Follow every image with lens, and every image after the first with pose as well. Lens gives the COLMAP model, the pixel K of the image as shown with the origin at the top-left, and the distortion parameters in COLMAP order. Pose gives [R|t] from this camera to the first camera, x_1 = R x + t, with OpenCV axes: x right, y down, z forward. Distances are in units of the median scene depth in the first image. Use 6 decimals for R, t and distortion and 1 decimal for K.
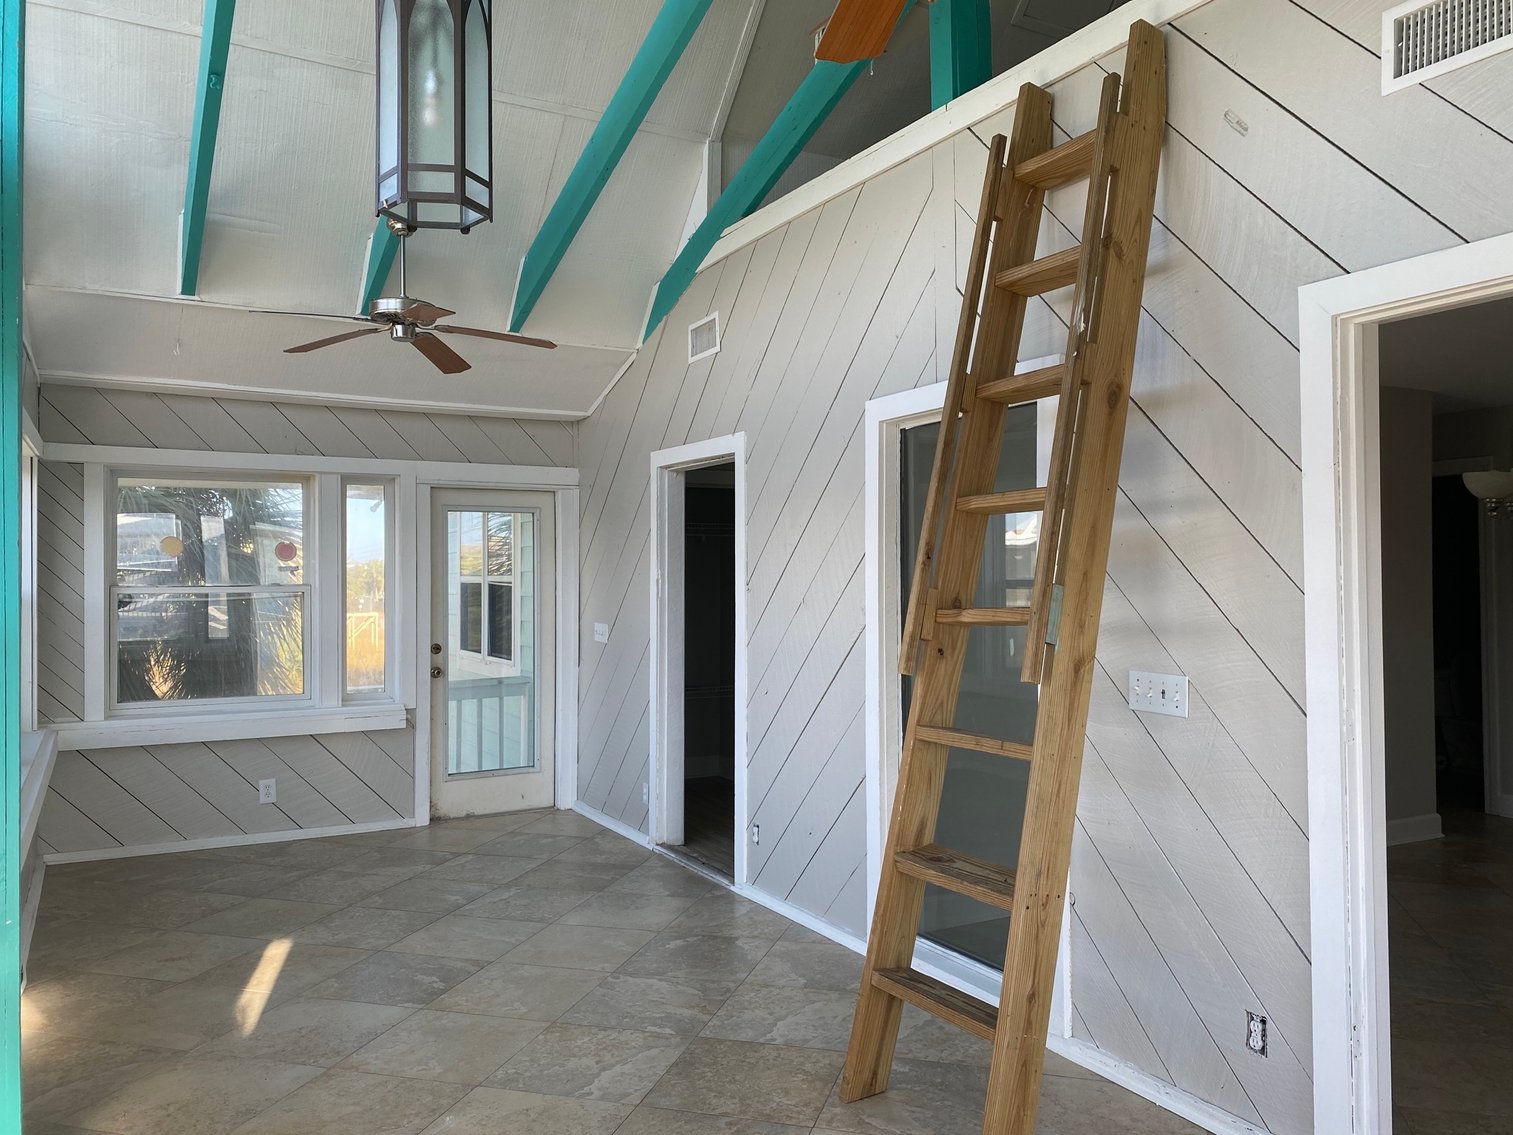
lens RADIAL K [[1144.9, 0, 756.5], [0, 1144.9, 567.5], [0, 0, 1]] dist [0.072661, -0.118834]
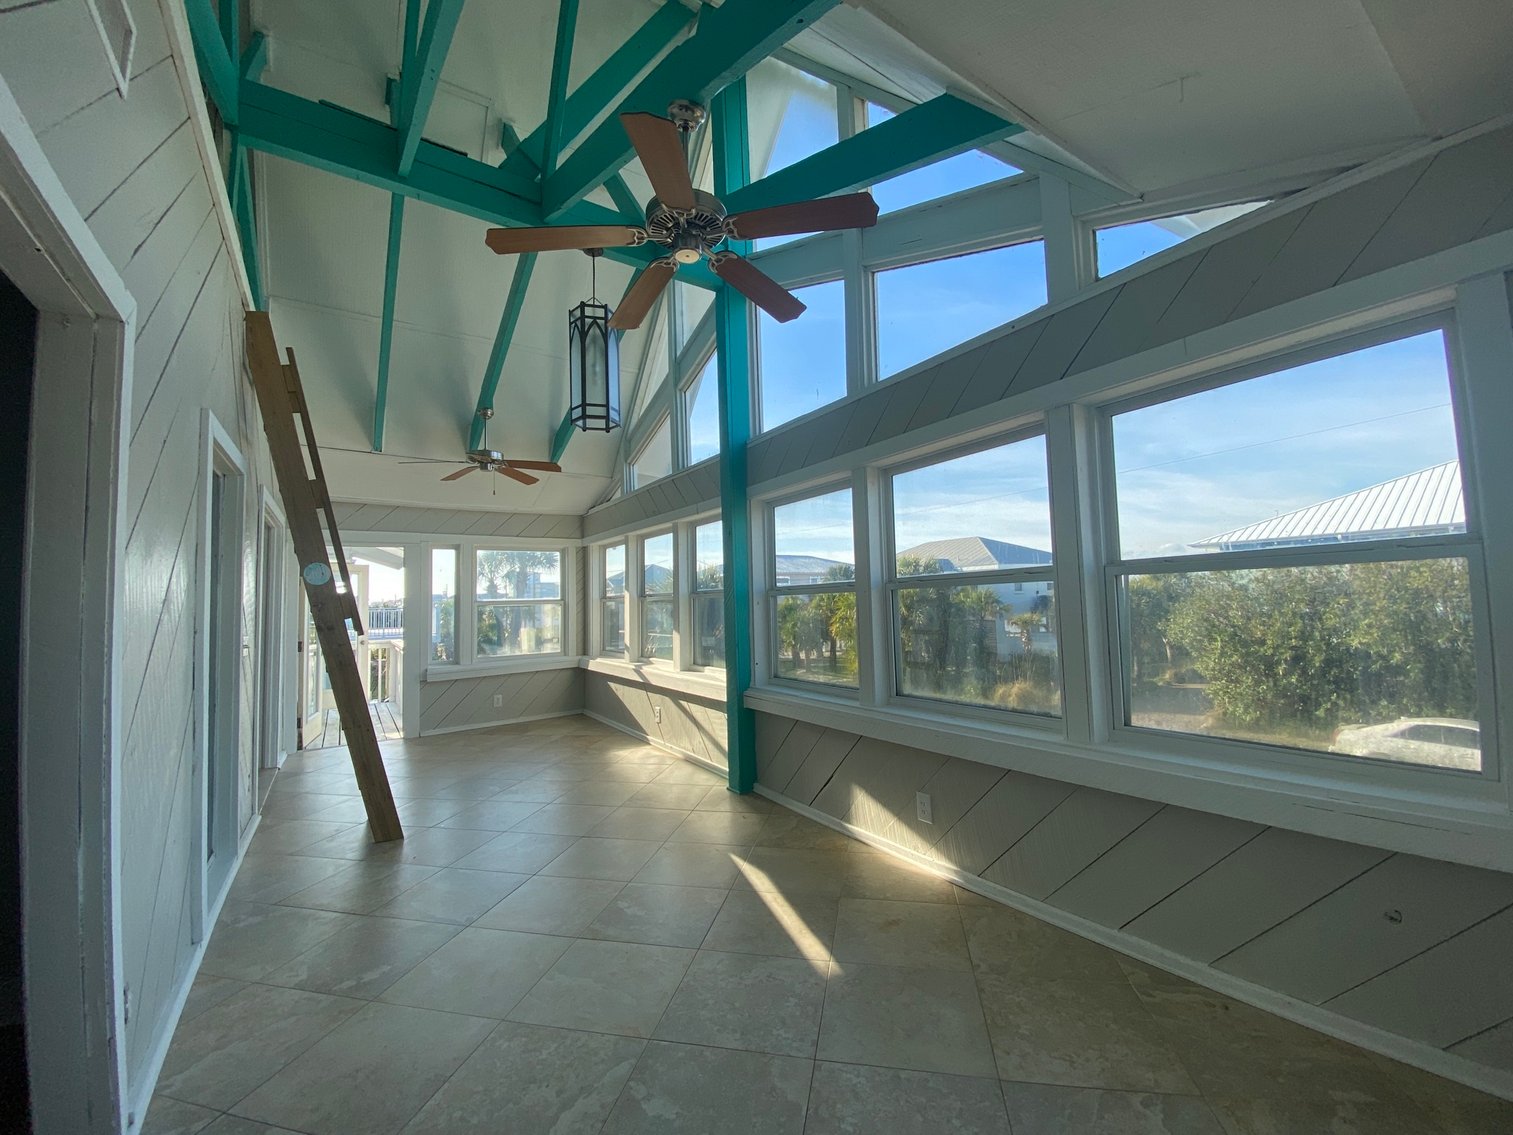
lens RADIAL K [[606.4, 0, 756.5], [0, 606.4, 567.5], [0, 0, 1]] dist [0.028371, -0.036100]
pose [[-0.996702, 0.022021, -0.078105, -0.422703], [0.027238, 0.997424, -0.066365, 0.063187], [0.076443, -0.068274, -0.994734, 1.897367]]
